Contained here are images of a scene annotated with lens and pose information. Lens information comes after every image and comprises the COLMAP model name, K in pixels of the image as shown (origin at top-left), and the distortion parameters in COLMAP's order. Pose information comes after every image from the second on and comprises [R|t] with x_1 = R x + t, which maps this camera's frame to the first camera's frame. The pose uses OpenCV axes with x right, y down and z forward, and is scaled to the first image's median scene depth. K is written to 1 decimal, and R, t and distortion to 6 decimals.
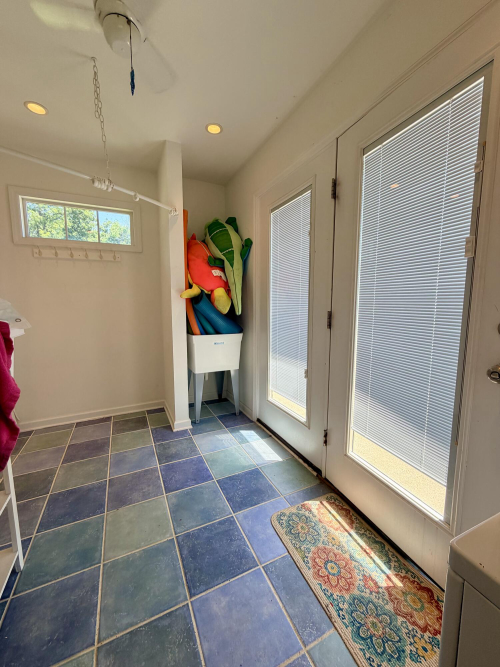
lens RADIAL K [[265.8, 0, 249.2], [0, 265.8, 331.8], [0, 0, 1]] dist [0.000071, 0.000268]
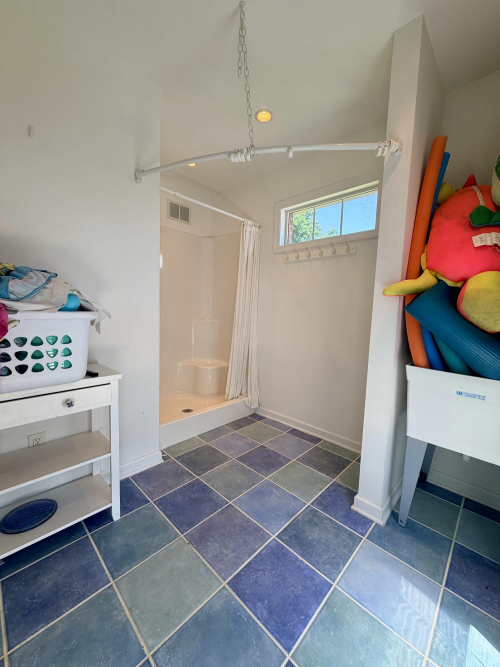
lens RADIAL K [[265.8, 0, 249.2], [0, 265.8, 331.8], [0, 0, 1]] dist [0.000071, 0.000268]
pose [[0.345016, 0.097241, -0.933546, 0.223983], [-0.137221, 0.989158, 0.052320, -0.047356], [0.928512, 0.110050, 0.354618, 0.628570]]
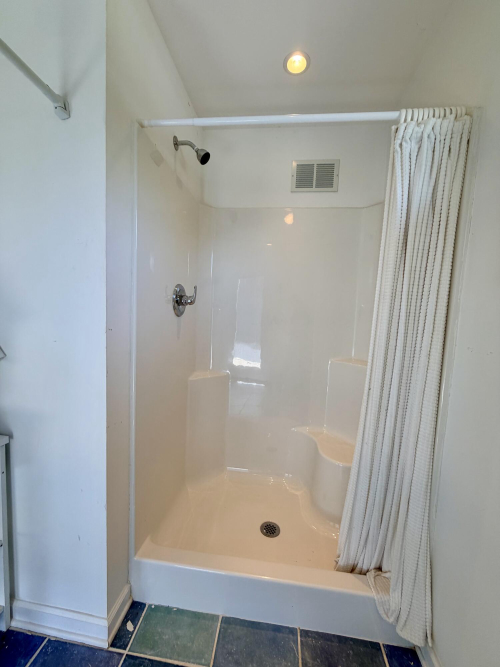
lens RADIAL K [[265.8, 0, 249.2], [0, 265.8, 331.8], [0, 0, 1]] dist [0.000071, 0.000268]
pose [[-0.536624, 0.043653, -0.842692, -0.495050], [-0.141877, 0.979776, 0.141101, -0.169094], [0.831809, 0.195277, -0.519578, 1.100788]]
